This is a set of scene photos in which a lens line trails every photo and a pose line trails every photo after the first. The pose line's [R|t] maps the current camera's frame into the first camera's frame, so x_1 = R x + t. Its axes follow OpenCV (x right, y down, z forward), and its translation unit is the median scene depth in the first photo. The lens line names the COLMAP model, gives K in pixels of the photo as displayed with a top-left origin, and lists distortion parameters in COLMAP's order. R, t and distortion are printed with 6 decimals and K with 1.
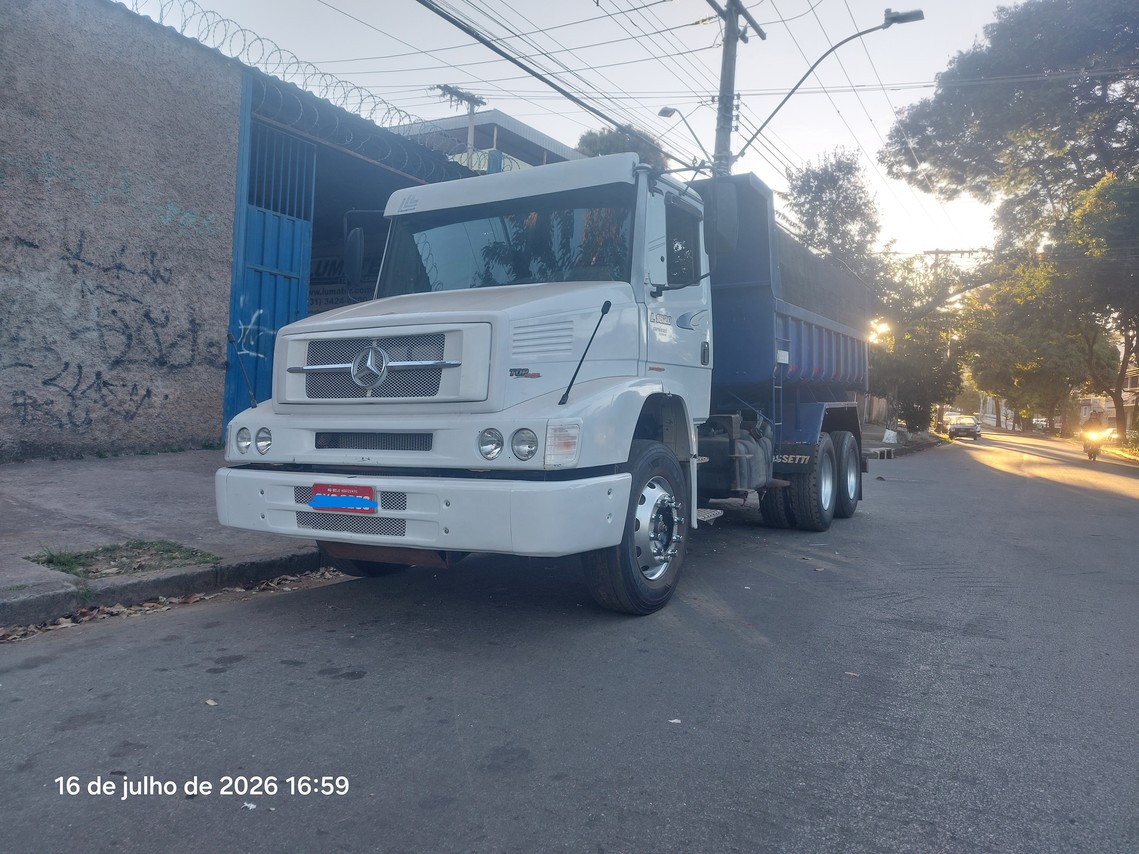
lens RADIAL K [[832.3, 0, 566.0], [0, 832.3, 418.5], [0, 0, 1]] dist [0.059688, -0.062877]
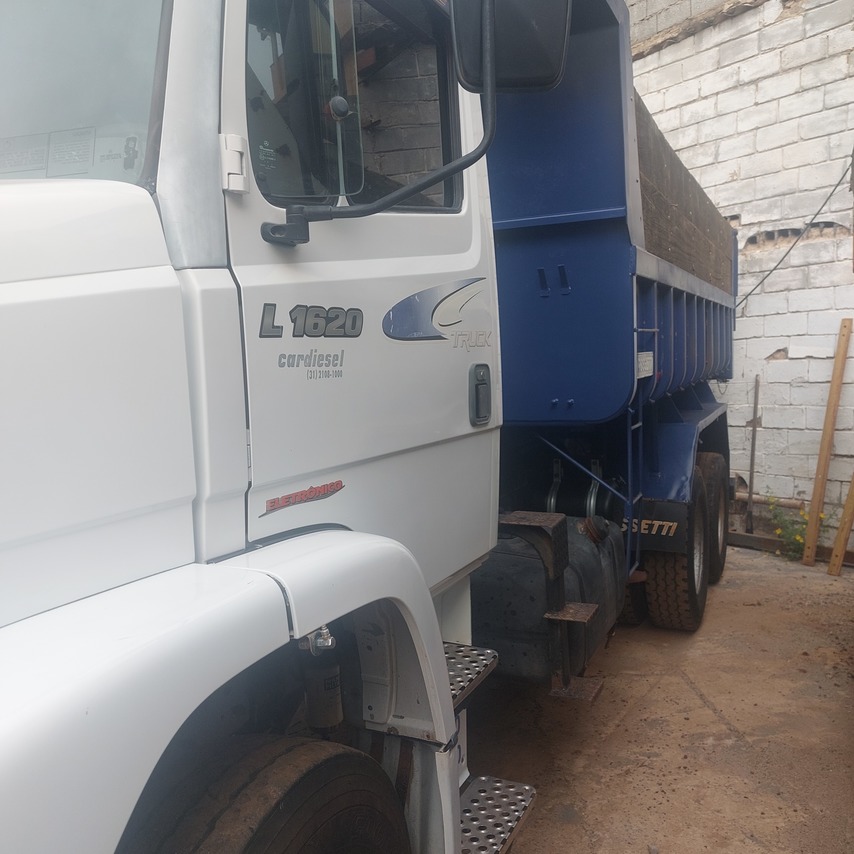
lens RADIAL K [[825.4, 0, 427.0], [0, 825.4, 427.0], [0, 0, 1]] dist [0.069768, -0.091445]
pose [[0.997495, -0.029296, 0.064384, 0.158228], [0.024845, 0.997315, 0.068883, -0.119462], [-0.066229, -0.067111, 0.995545, 0.832723]]
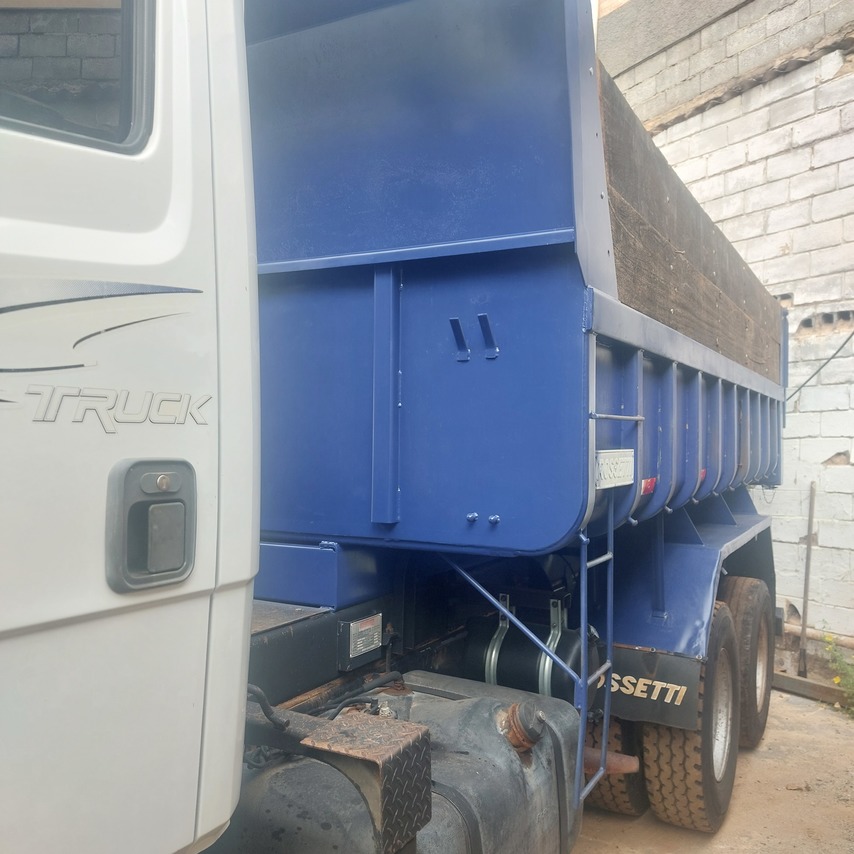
lens RADIAL K [[827.6, 0, 440.9], [0, 827.6, 428.4], [0, 0, 1]] dist [0.069356, -0.095289]
pose [[0.999747, 0.020015, 0.010289, 0.302781], [-0.019684, 0.999315, -0.031325, -0.125941], [-0.010909, 0.031114, 0.999456, 1.084687]]
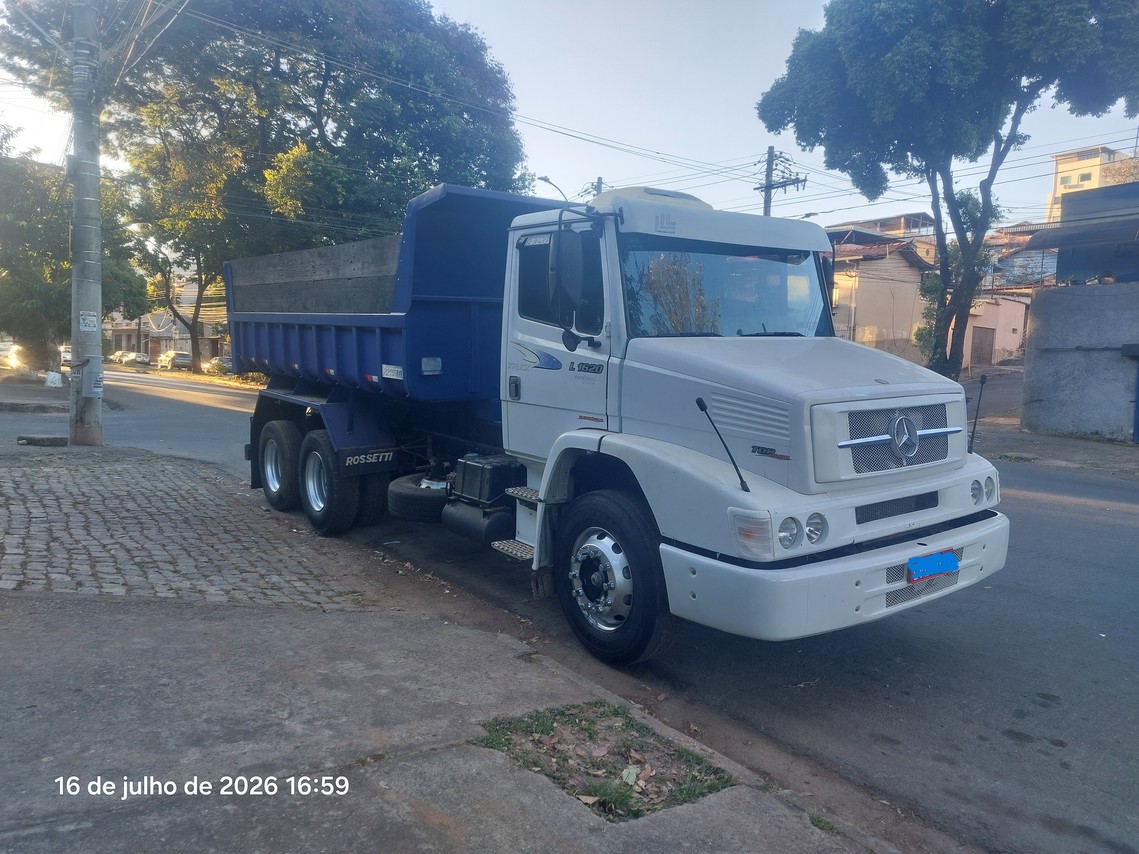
lens RADIAL K [[818.6, 0, 553.6], [0, 818.6, 426.5], [0, 0, 1]] dist [0.034473, -0.072960]
pose [[0.414165, -0.095945, 0.905131, -1.319969], [-0.003671, 0.994245, 0.107071, -0.180253], [-0.910194, -0.047668, 0.411429, 0.966162]]
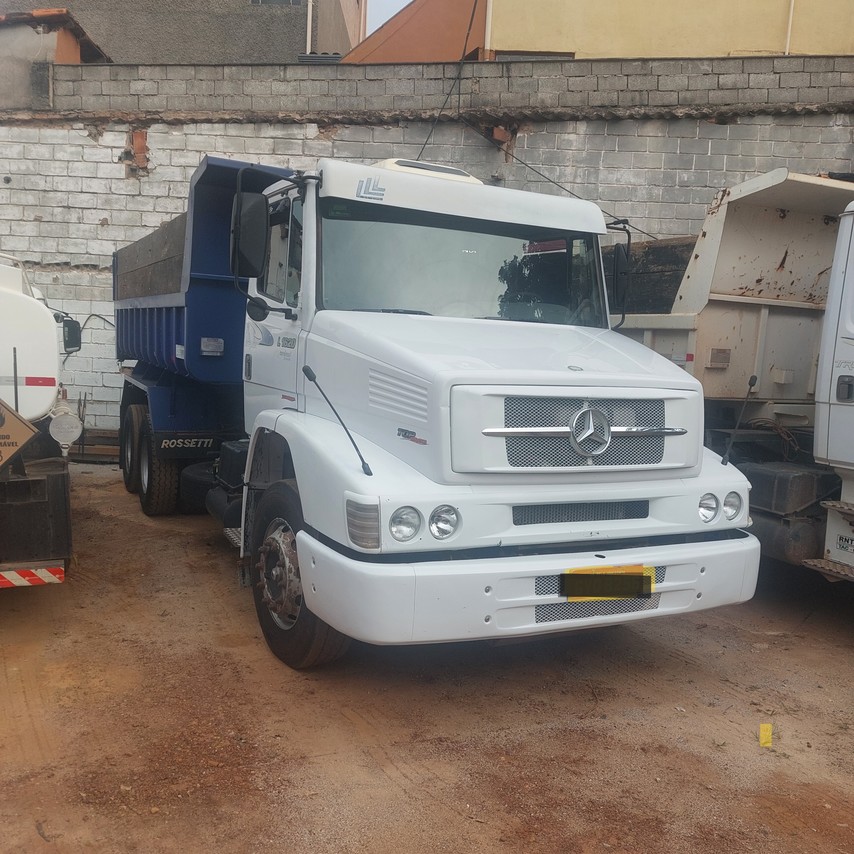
lens RADIAL K [[825.4, 0, 429.3], [0, 825.4, 441.6], [0, 0, 1]] dist [0.038702, -0.017139]
pose [[0.568107, -0.056214, 0.821033, -1.055479], [-0.050219, 0.993437, 0.102767, -0.133111], [-0.821421, -0.099614, 0.561555, 0.634372]]
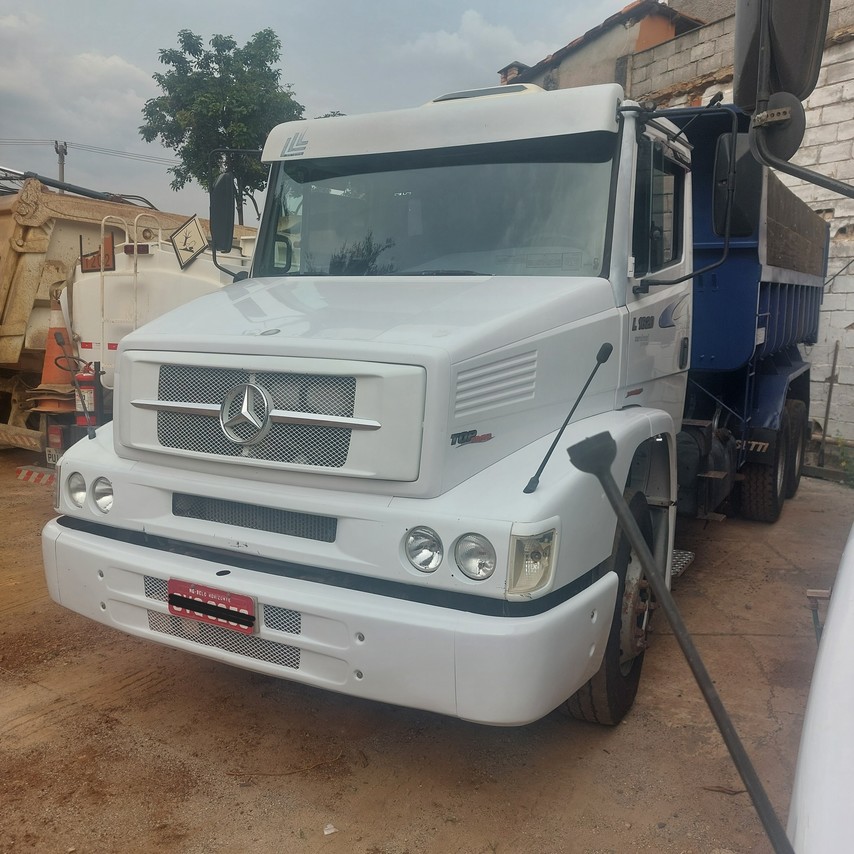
lens RADIAL K [[839.9, 0, 427.0], [0, 839.9, 427.0], [0, 0, 1]] dist [0.020630, -0.020499]
pose [[0.999677, 0.021521, -0.013514, -0.073129], [-0.019473, 0.990415, 0.136742, -0.148397], [0.016327, -0.136435, 0.990514, 0.301907]]
